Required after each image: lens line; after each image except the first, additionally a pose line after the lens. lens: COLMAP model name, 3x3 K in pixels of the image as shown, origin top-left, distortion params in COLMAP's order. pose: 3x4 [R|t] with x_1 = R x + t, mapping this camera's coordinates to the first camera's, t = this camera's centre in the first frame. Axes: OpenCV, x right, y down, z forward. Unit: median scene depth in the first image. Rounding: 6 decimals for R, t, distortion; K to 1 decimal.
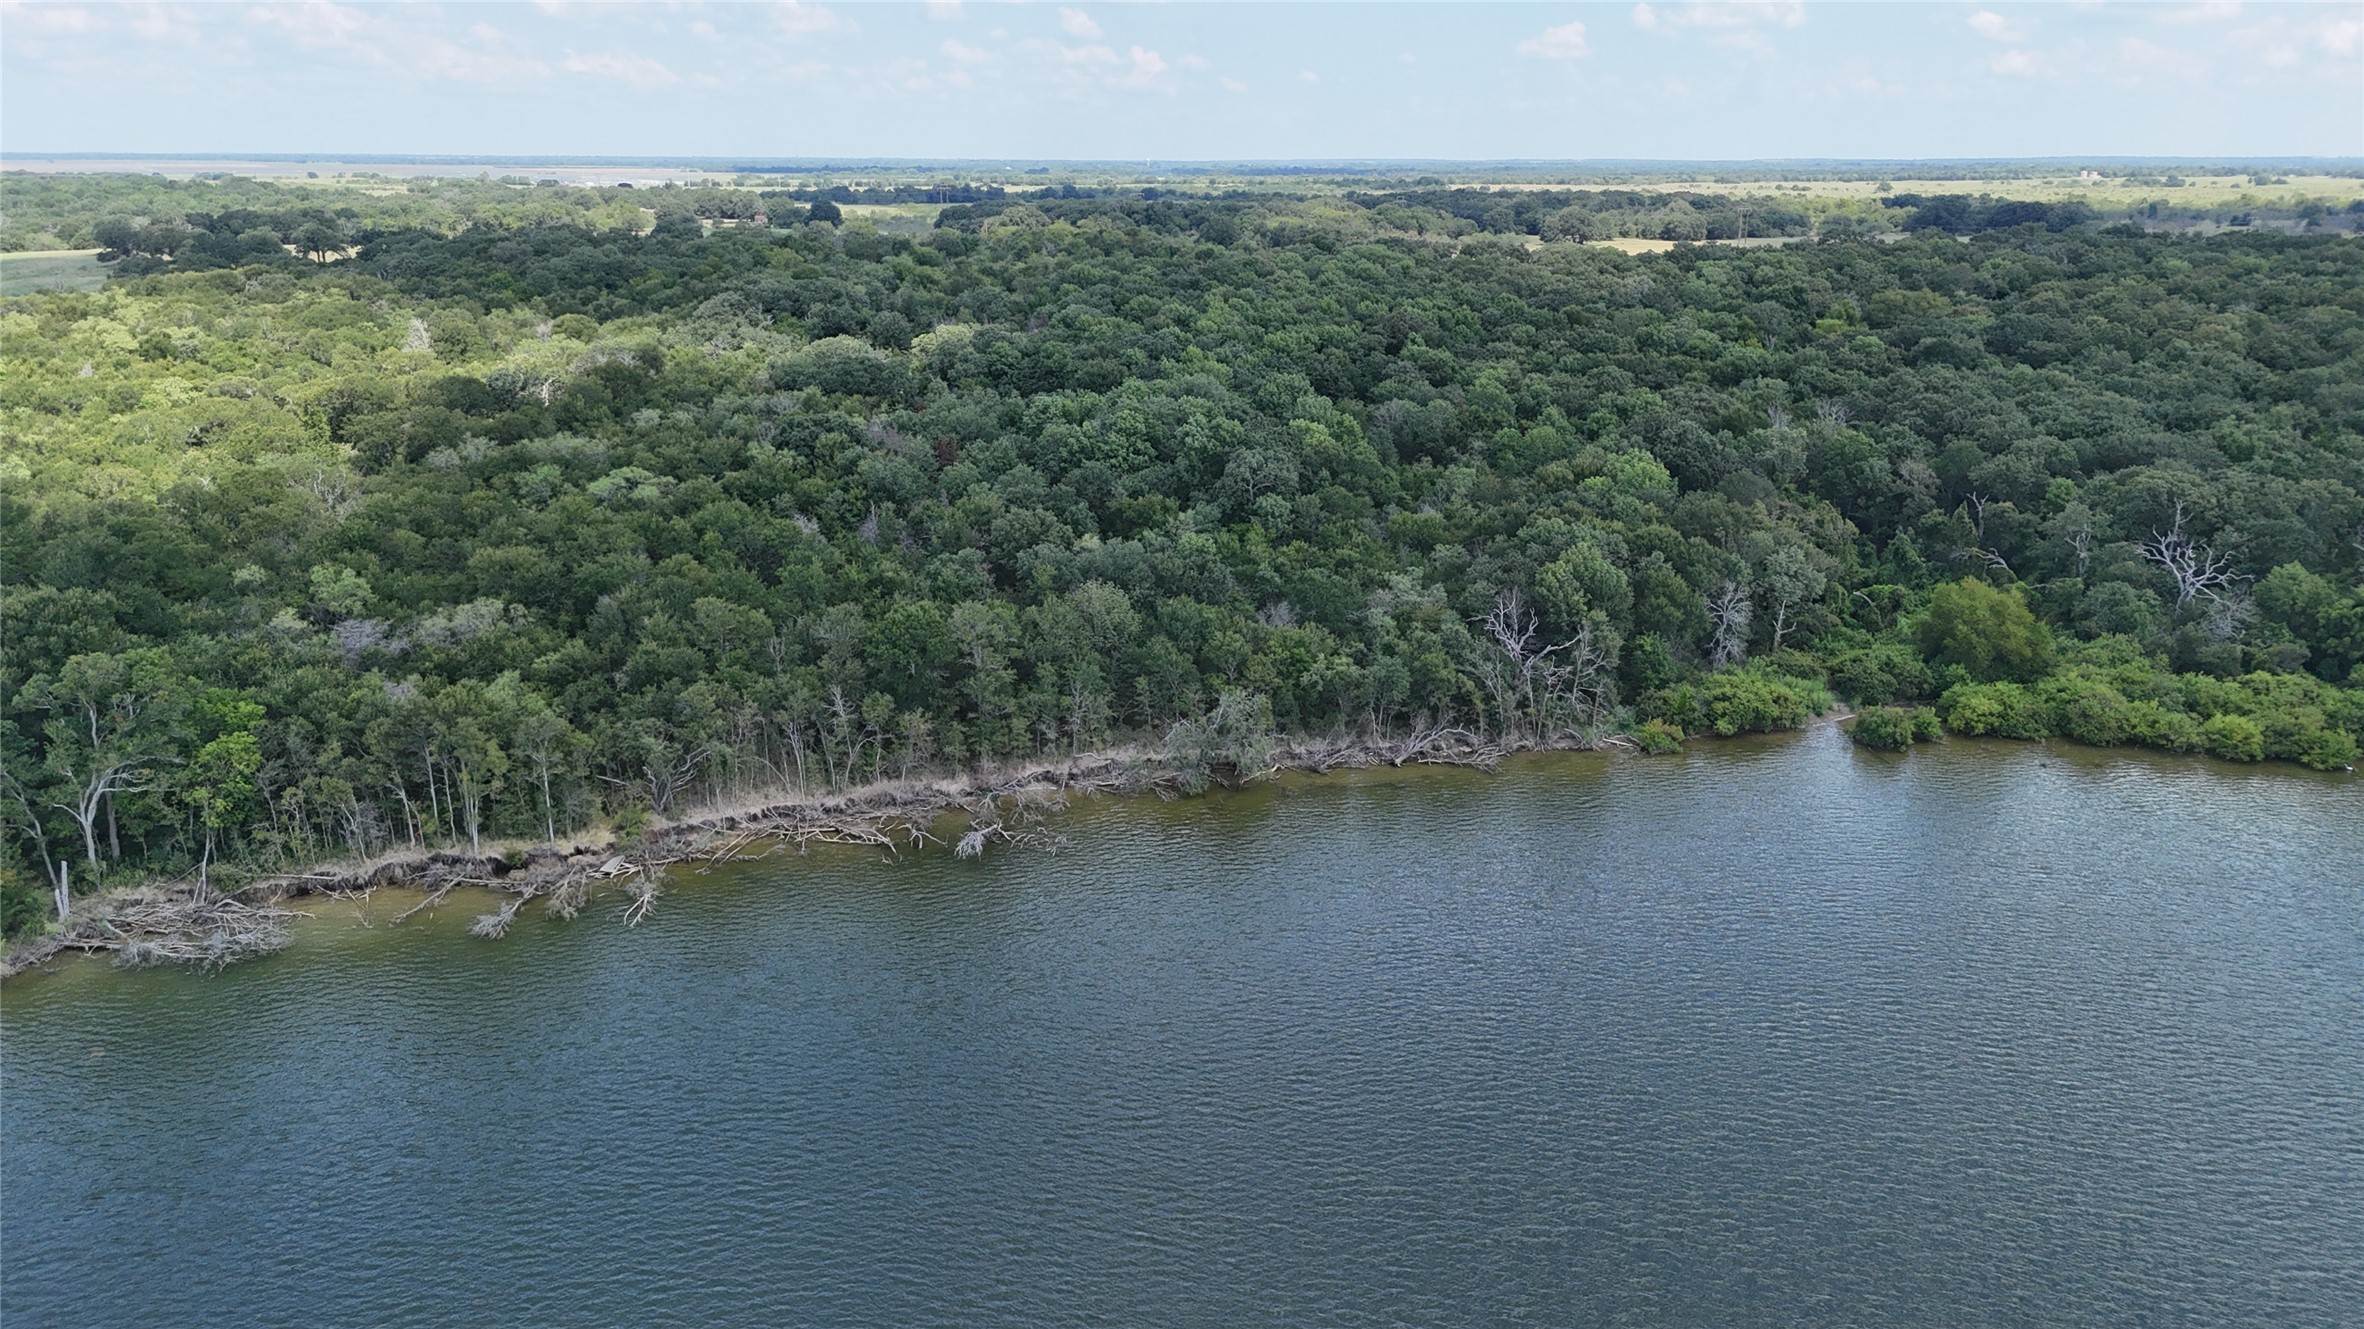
lens RADIAL K [[1731.9, 0, 1182.1], [0, 1731.9, 681.3], [0, 0, 1]] dist [0.101719, -0.119140]
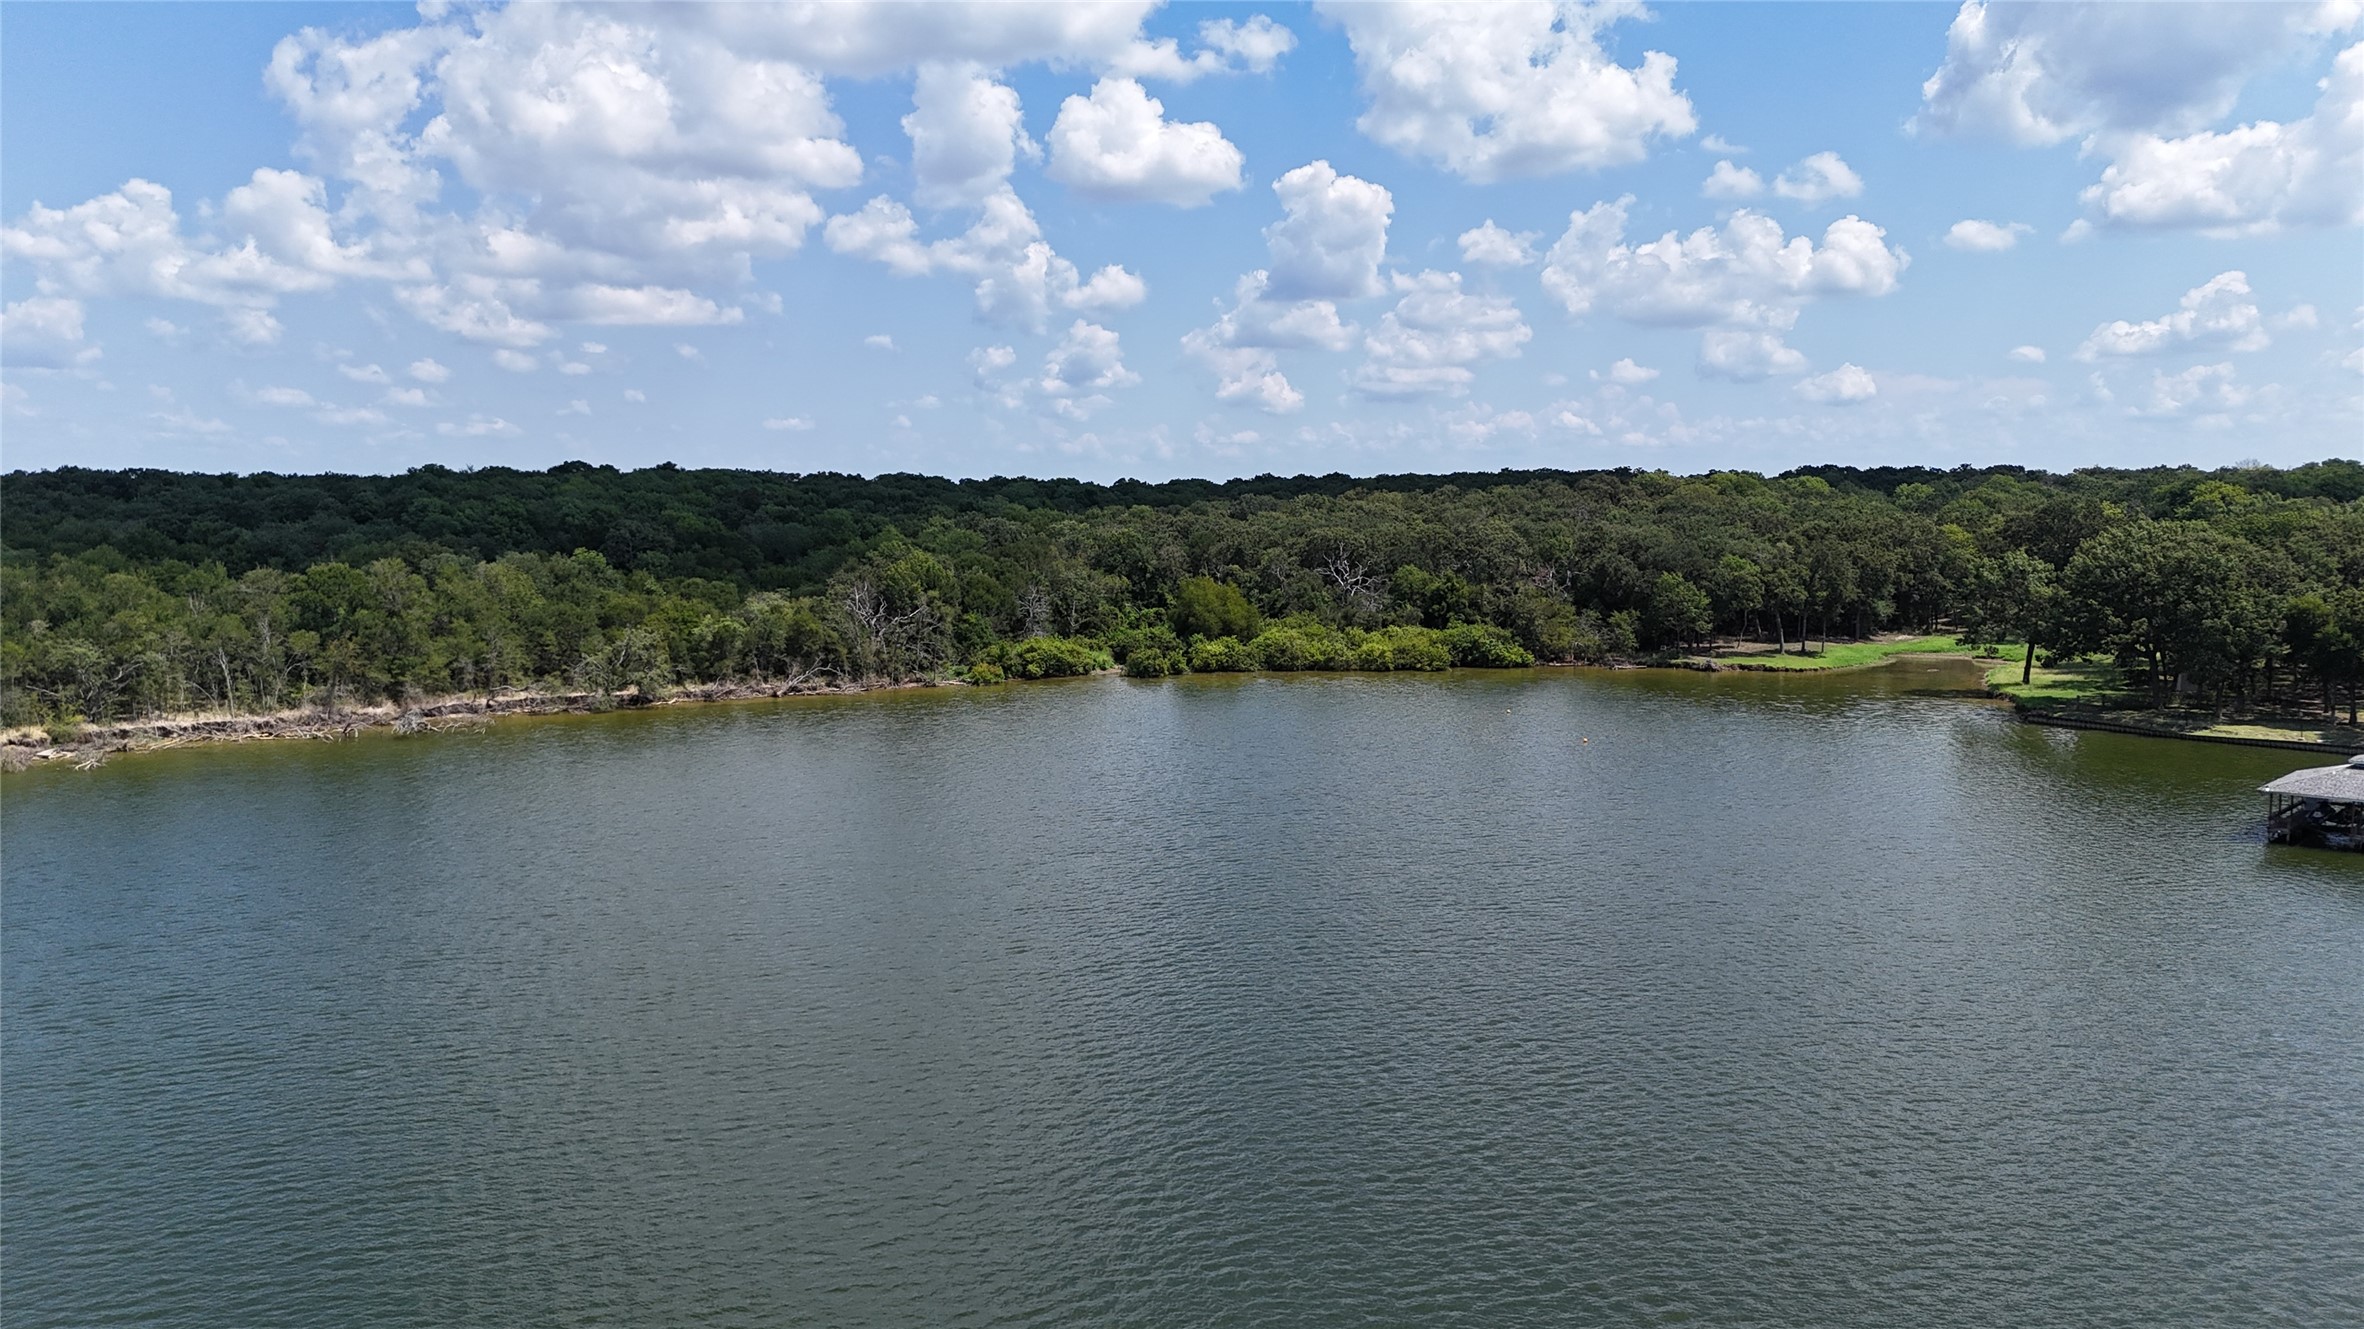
lens RADIAL K [[1740.6, 0, 1180.1], [0, 1740.6, 673.7], [0, 0, 1]] dist [0.066750, -0.058153]
pose [[0.934690, -0.036827, 0.353552, -0.035650], [0.104229, 0.979295, -0.173544, 0.215402], [-0.339841, 0.199060, 0.919175, -0.178425]]
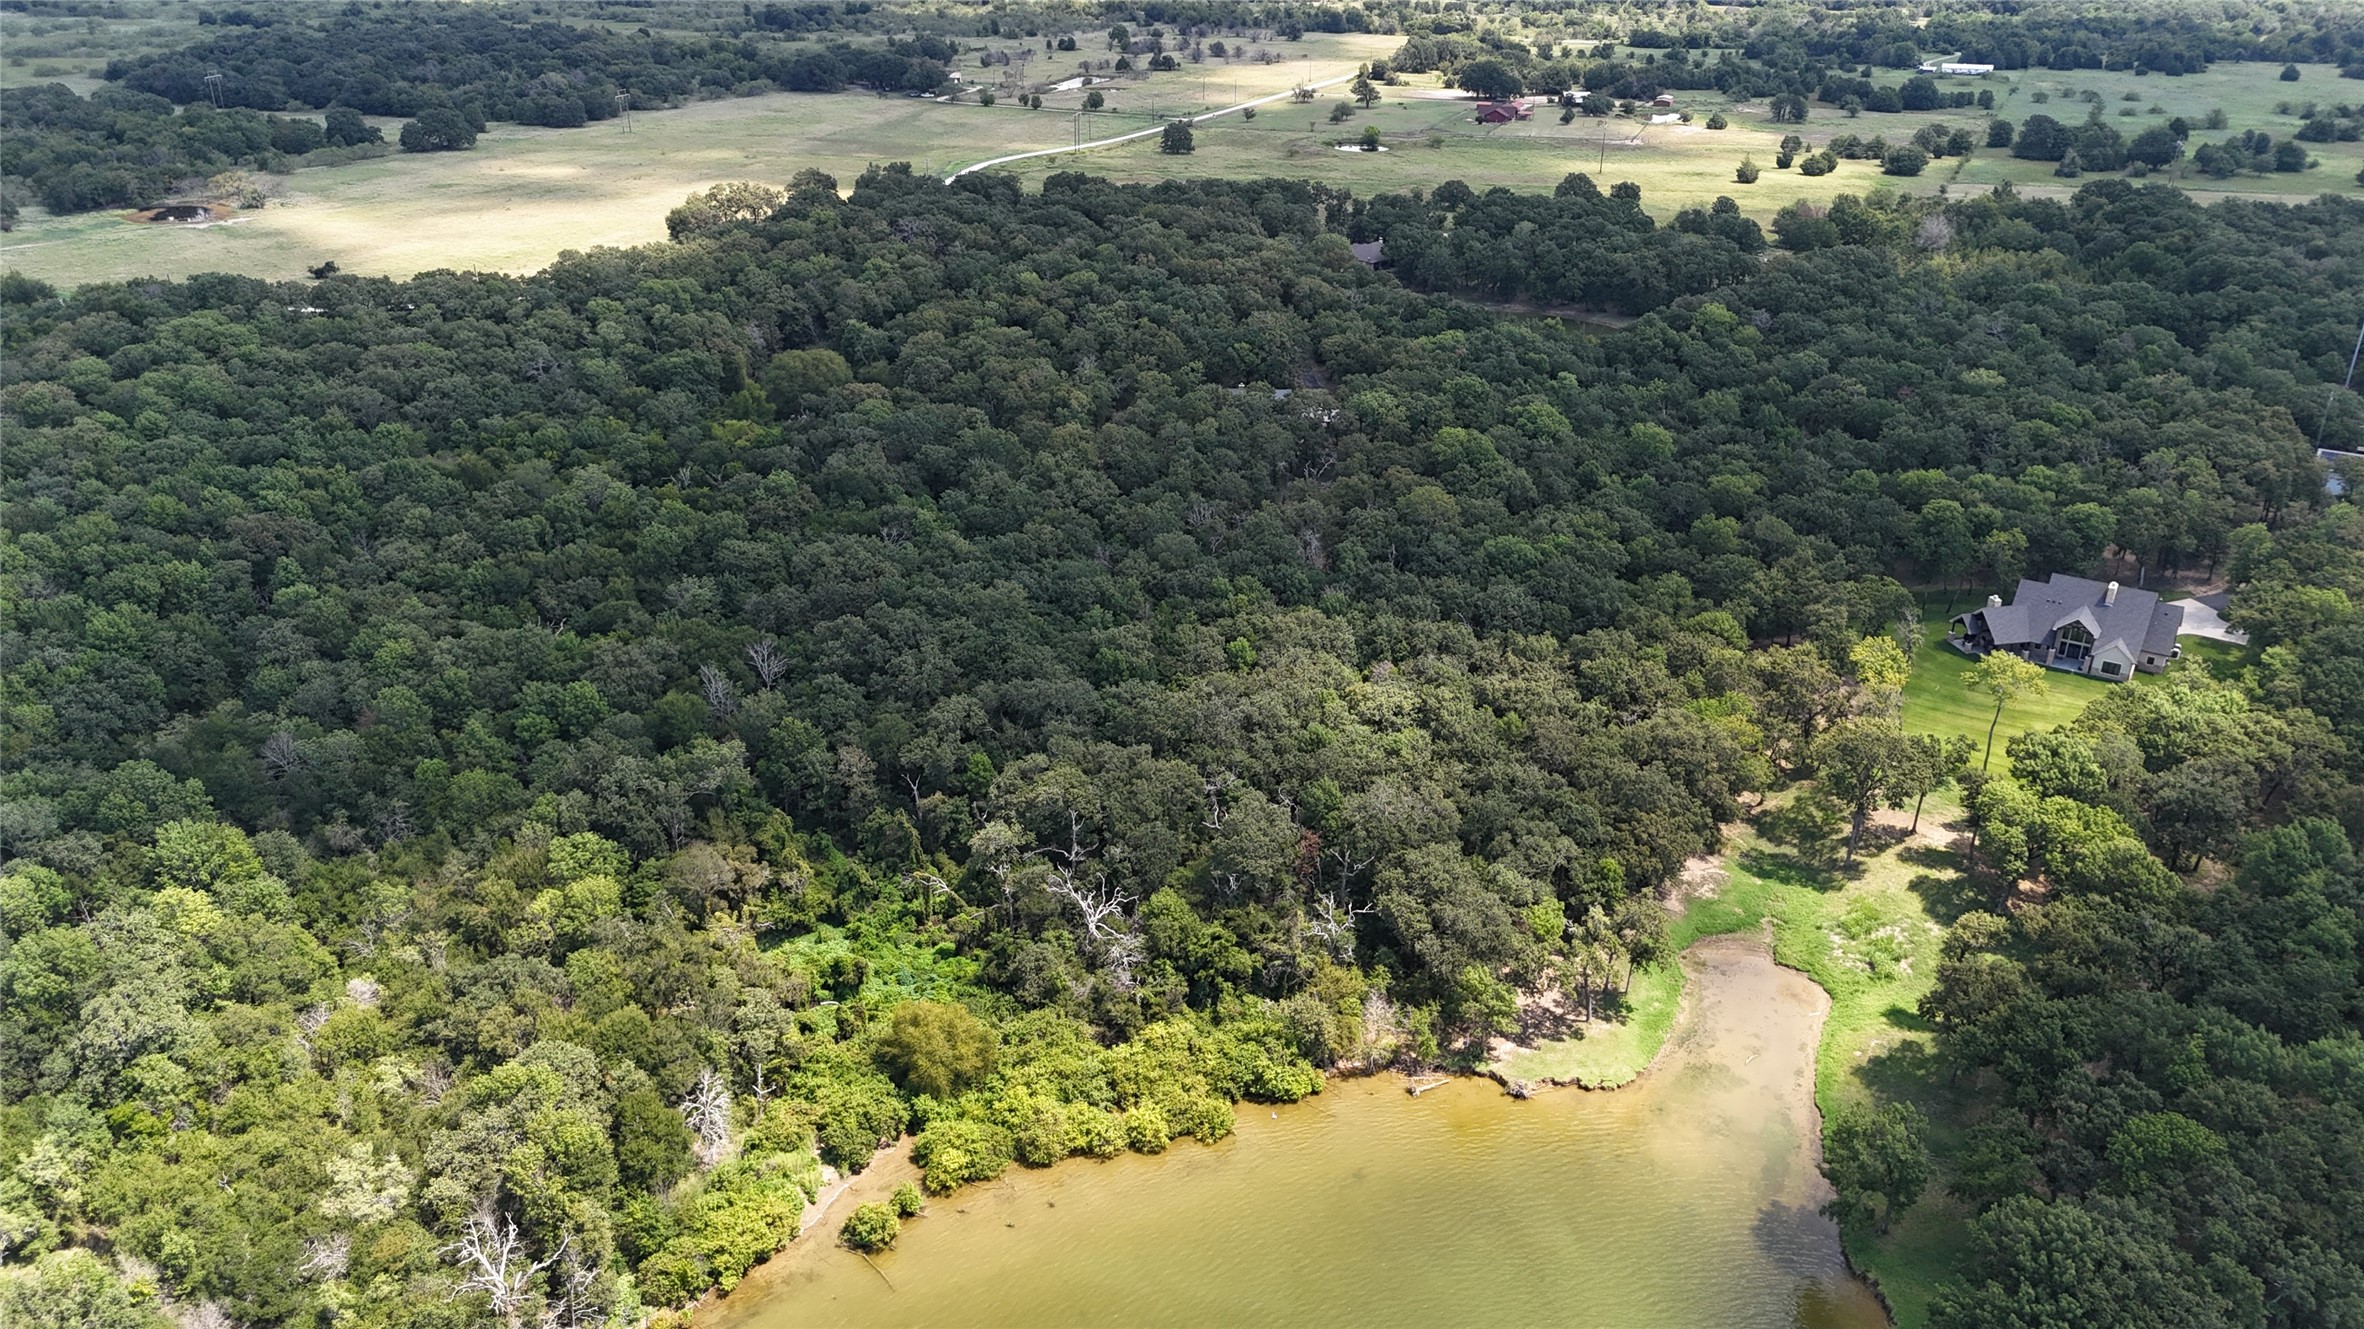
lens RADIAL K [[1742.2, 0, 1181.1], [0, 1742.2, 667.8], [0, 0, 1]] dist [0.076326, -0.076363]
pose [[0.833343, -0.234055, 0.500757, 0.081909], [0.157842, 0.968969, 0.190222, -0.384353], [-0.529741, -0.079480, 0.844427, 0.023974]]
